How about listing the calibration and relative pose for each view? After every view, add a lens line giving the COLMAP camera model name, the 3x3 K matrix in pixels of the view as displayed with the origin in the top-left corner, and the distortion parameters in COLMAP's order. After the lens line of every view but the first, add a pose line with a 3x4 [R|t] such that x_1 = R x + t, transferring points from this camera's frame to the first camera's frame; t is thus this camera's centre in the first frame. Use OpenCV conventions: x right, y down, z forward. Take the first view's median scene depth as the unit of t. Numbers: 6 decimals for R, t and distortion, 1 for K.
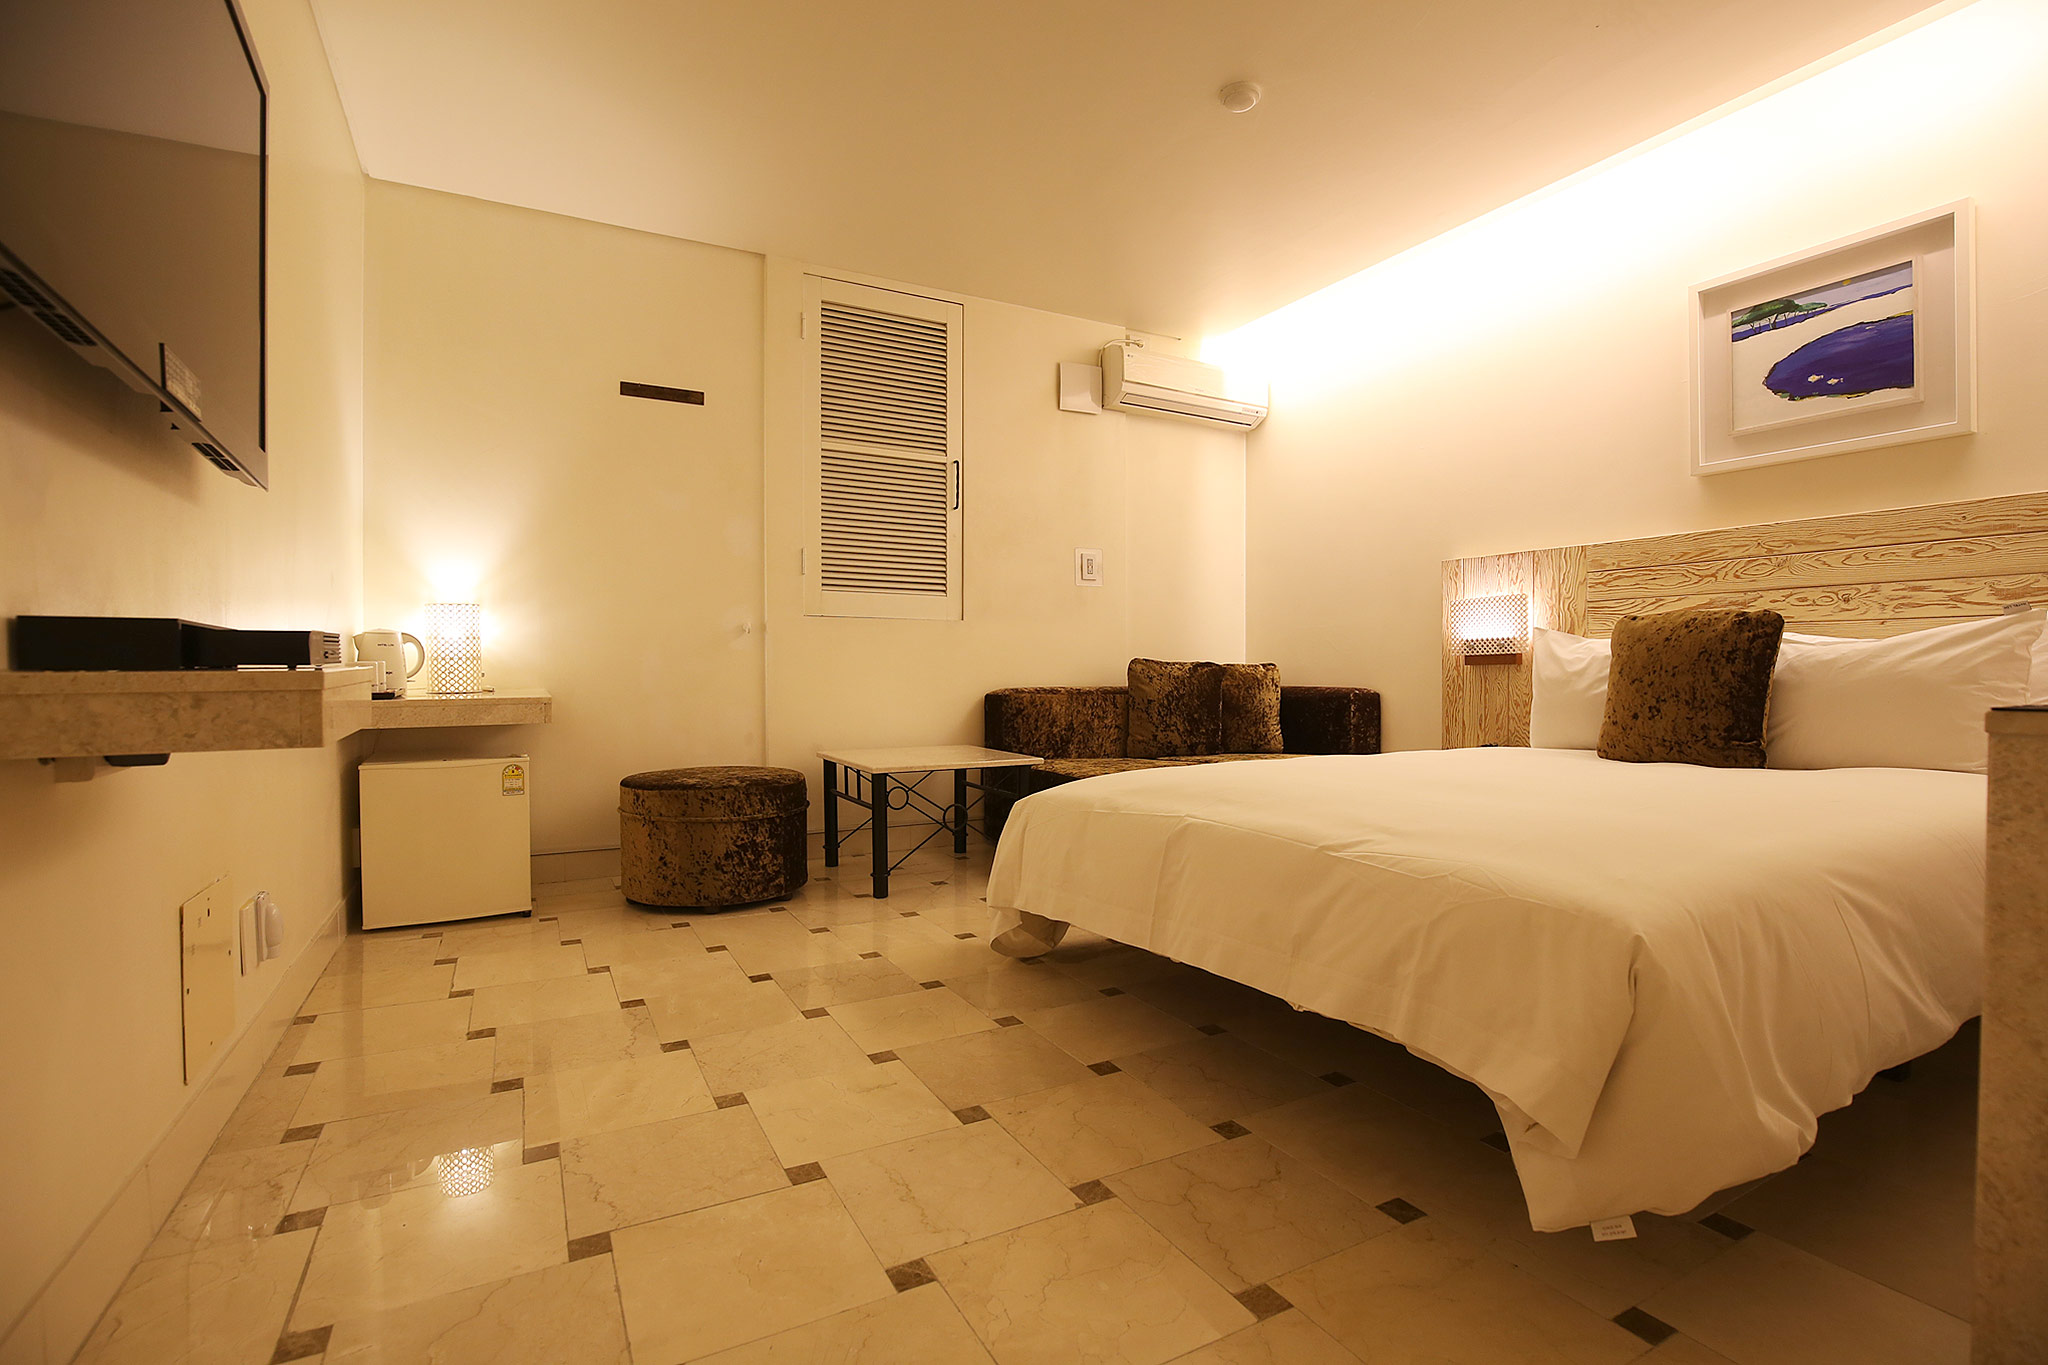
lens RADIAL K [[961.3, 0, 1053.5], [0, 961.3, 672.7], [0, 0, 1]] dist [0.017356, 0.001083]
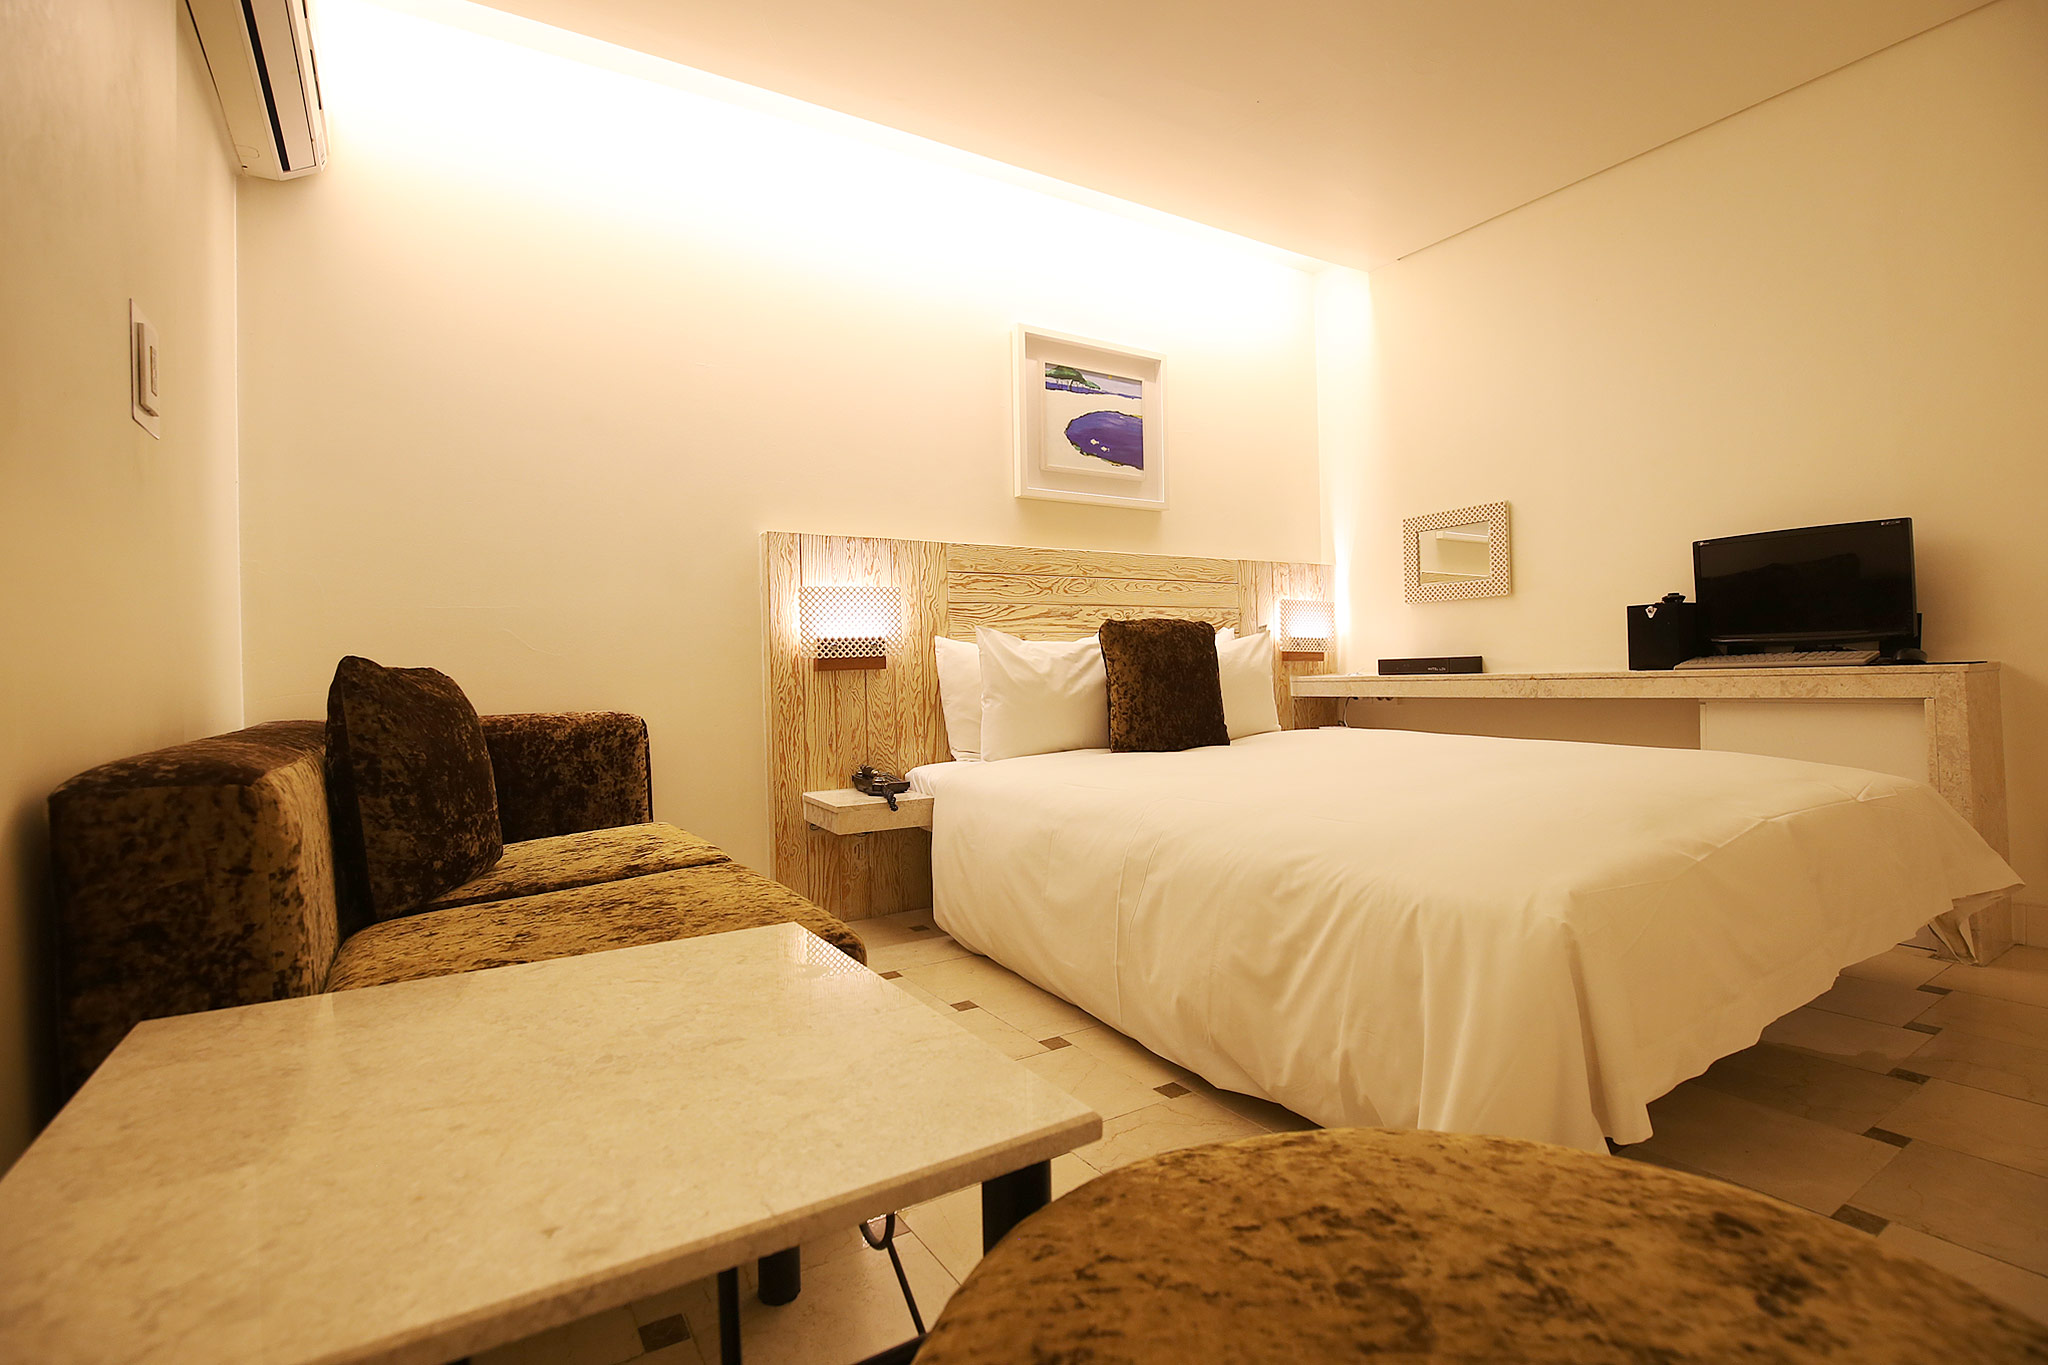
lens RADIAL K [[961.3, 0, 1072.2], [0, 961.3, 671.1], [0, 0, 1]] dist [0.017356, 0.001083]
pose [[-0.070210, -0.012137, 0.997458, -0.413586], [0.022090, 0.999662, 0.013719, -0.015808], [-0.997288, 0.022997, -0.069918, 0.958885]]
